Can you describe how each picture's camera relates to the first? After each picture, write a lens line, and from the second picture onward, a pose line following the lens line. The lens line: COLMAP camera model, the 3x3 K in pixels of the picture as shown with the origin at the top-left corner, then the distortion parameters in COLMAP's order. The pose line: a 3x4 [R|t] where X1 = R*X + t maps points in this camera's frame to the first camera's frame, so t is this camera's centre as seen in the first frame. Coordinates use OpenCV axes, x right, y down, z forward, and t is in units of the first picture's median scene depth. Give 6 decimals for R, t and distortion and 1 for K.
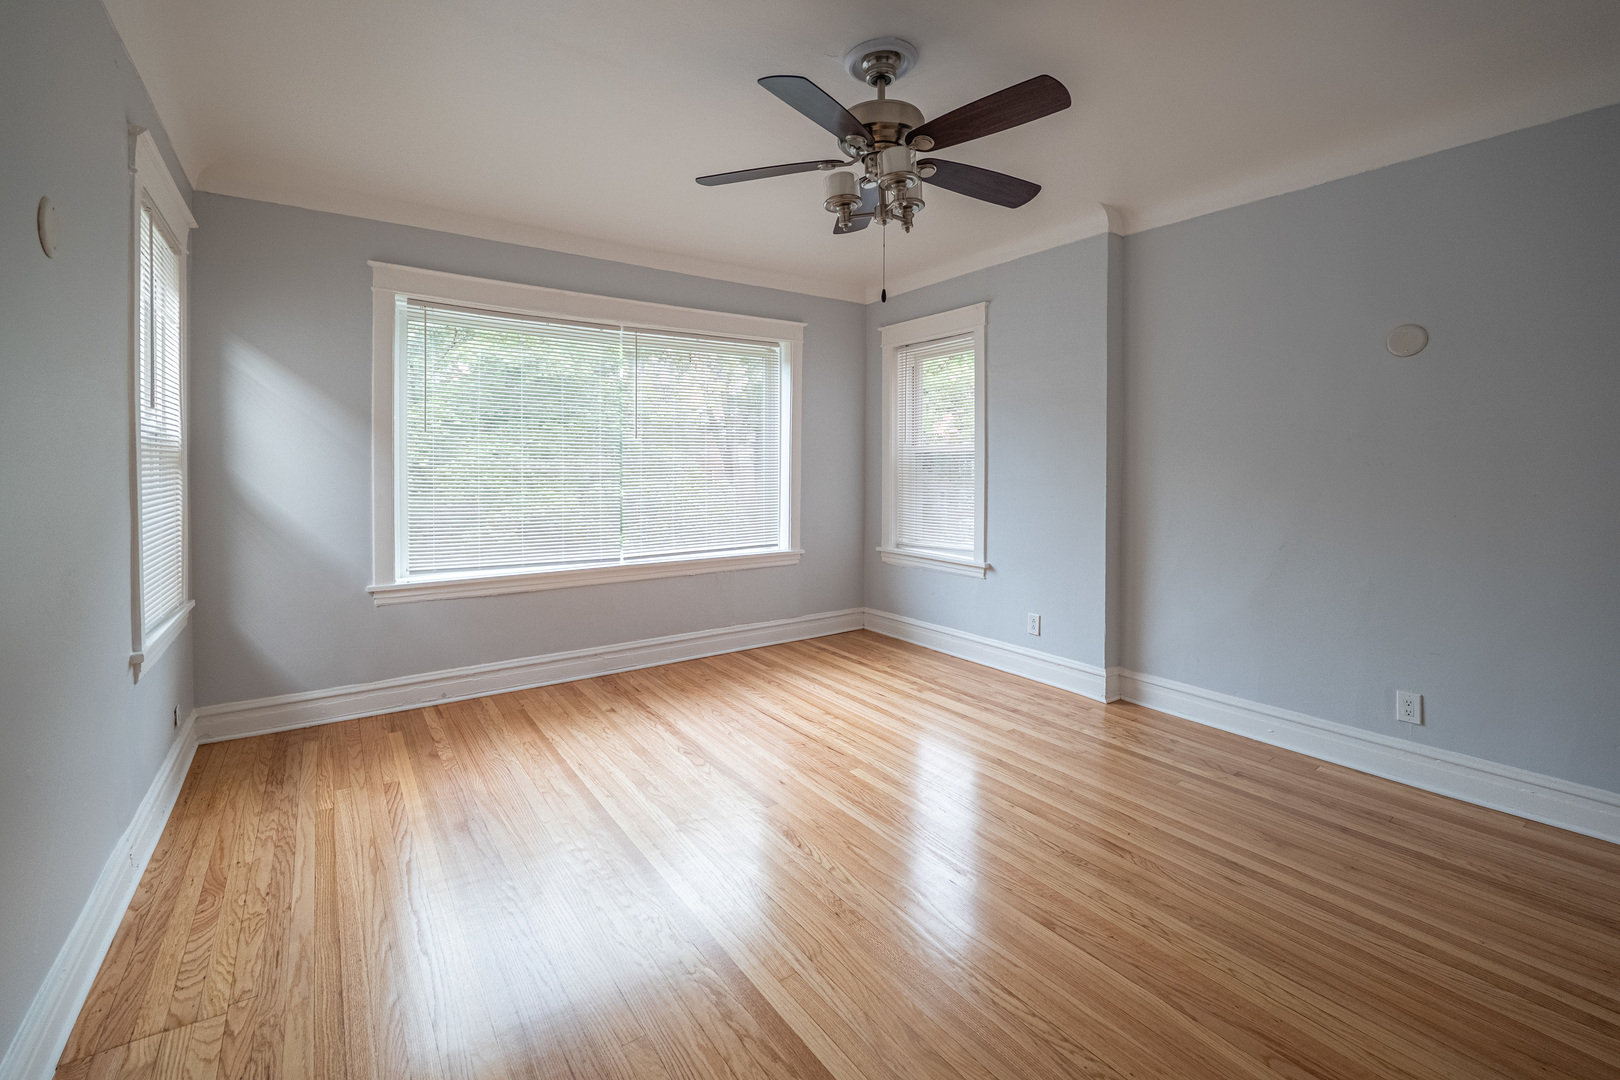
lens RADIAL K [[690.0, 0, 788.5], [0, 690.0, 480.7], [0, 0, 1]] dist [-0.010241, 0.000178]
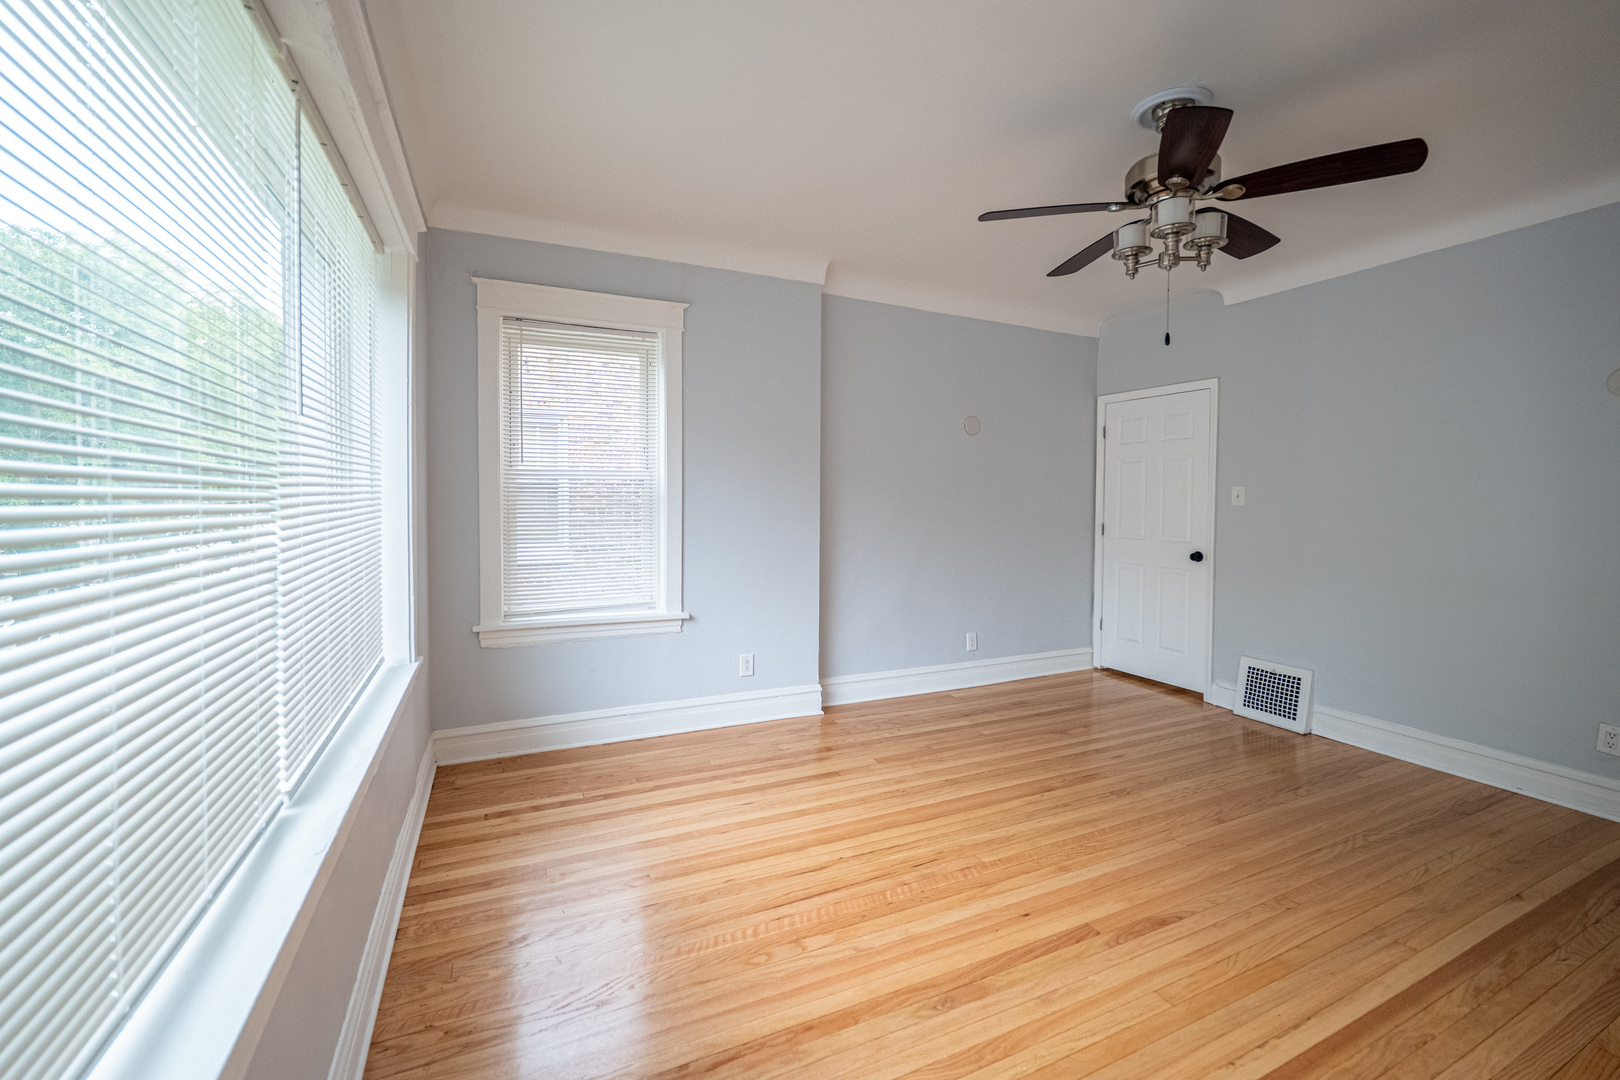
lens RADIAL K [[658.2, 0, 807.3], [0, 658.2, 519.0], [0, 0, 1]] dist [-0.007217, 0.000225]
pose [[0.165419, -0.031304, 0.985726, -0.588518], [0.013744, 0.999472, 0.029434, -0.021529], [-0.986128, 0.008679, 0.165762, 0.866817]]
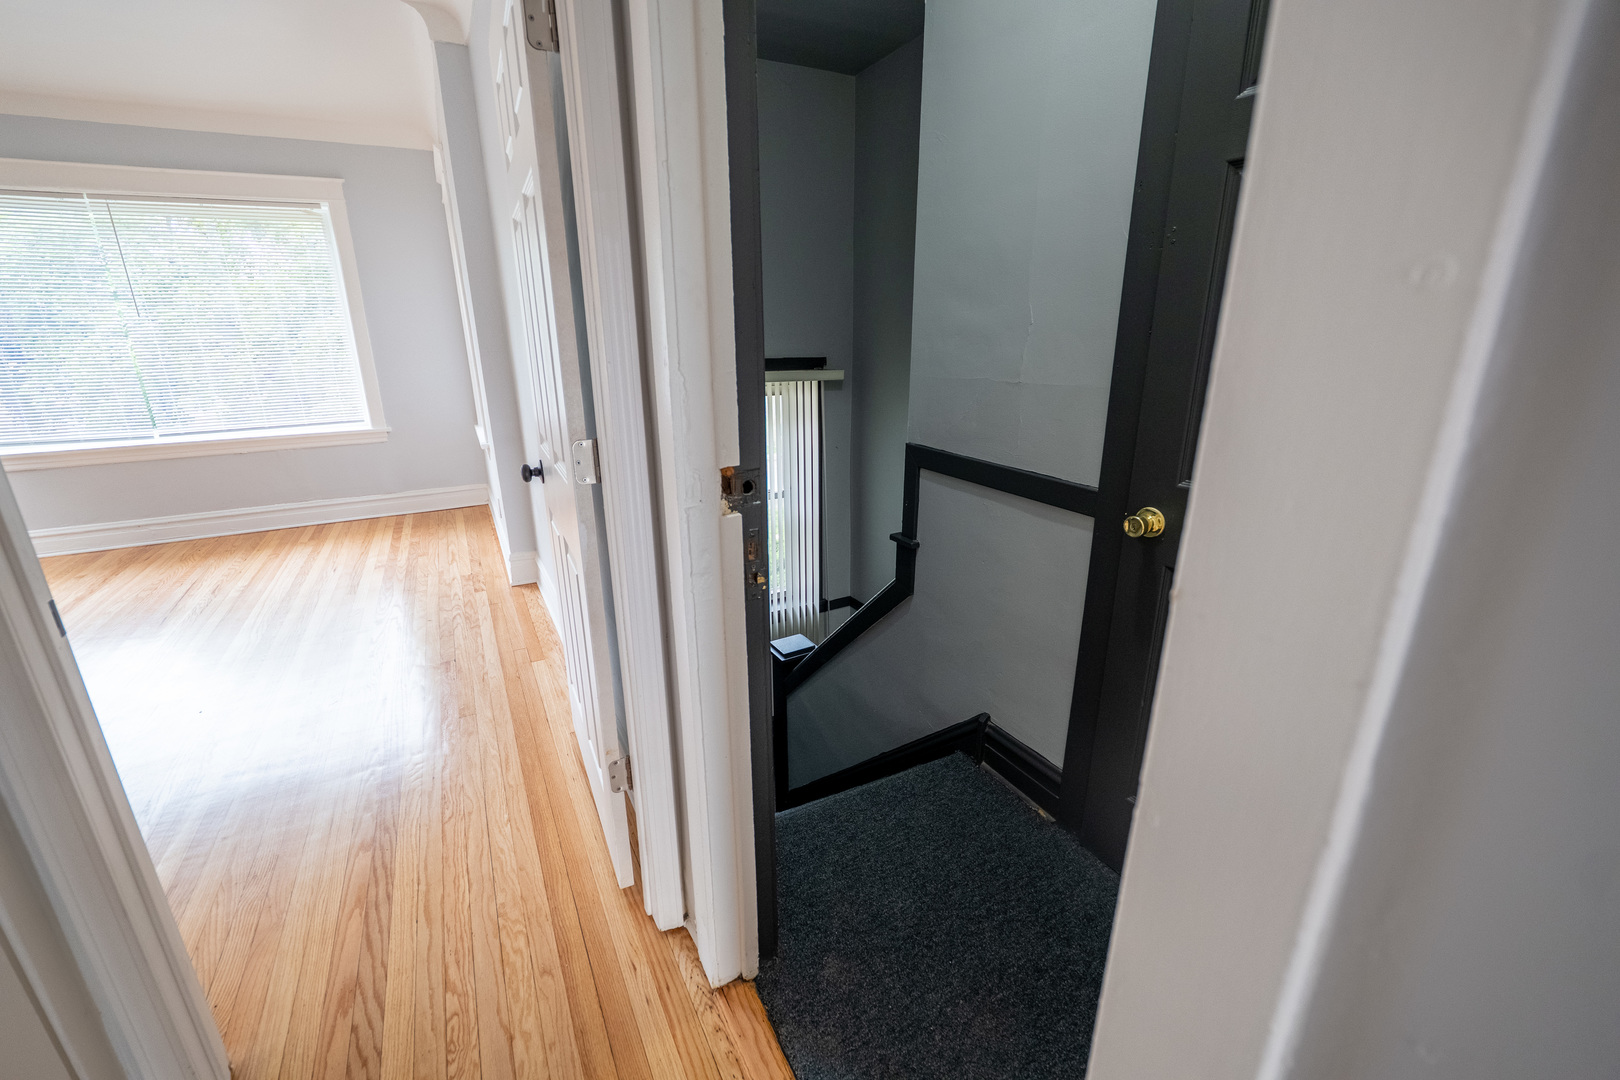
lens RADIAL K [[660.9, 0, 798.0], [0, 660.9, 539.1], [0, 0, 1]] dist [-0.012167, 0.000411]
pose [[0.993162, 0.025075, -0.114019, 1.011679], [0.007988, 0.959777, 0.280650, -0.011441], [0.116470, -0.279641, 0.953014, 0.148765]]
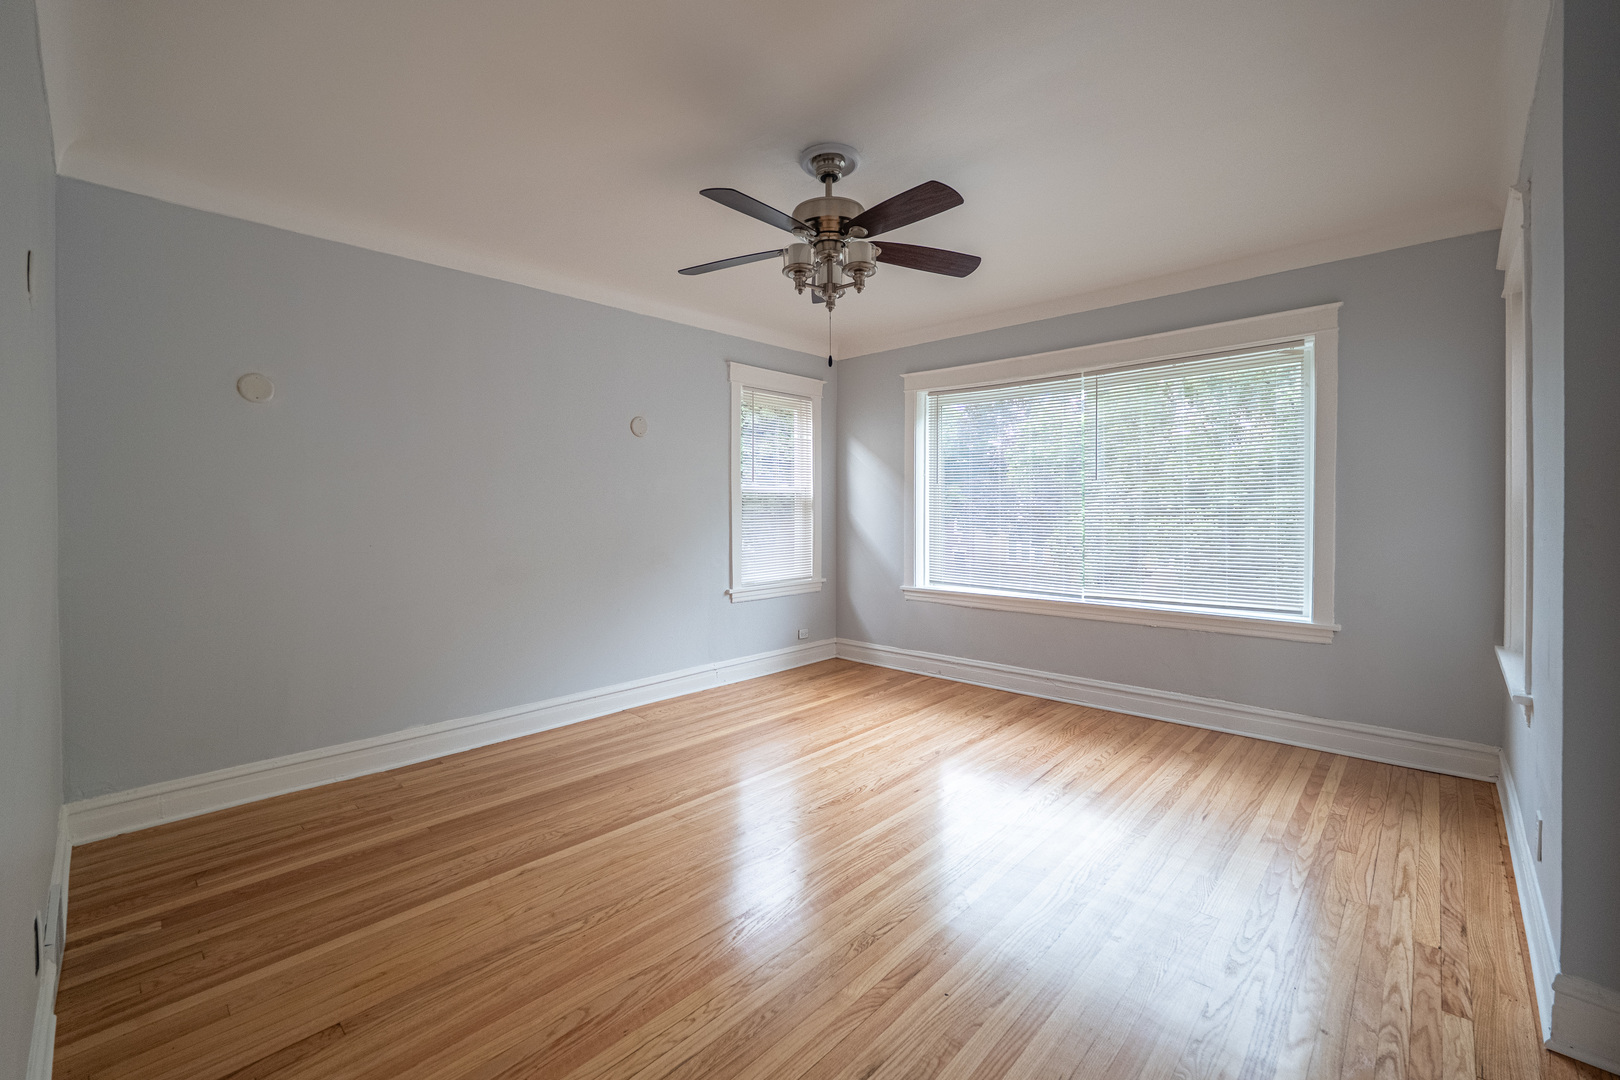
lens RADIAL K [[672.2, 0, 815.4], [0, 672.2, 516.5], [0, 0, 1]] dist [-0.010872, 0.000917]
pose [[0.220606, 0.011258, -0.975298, 0.783066], [-0.017830, 0.999813, 0.007508, -0.008901], [0.975200, 0.015734, 0.220765, 0.459593]]
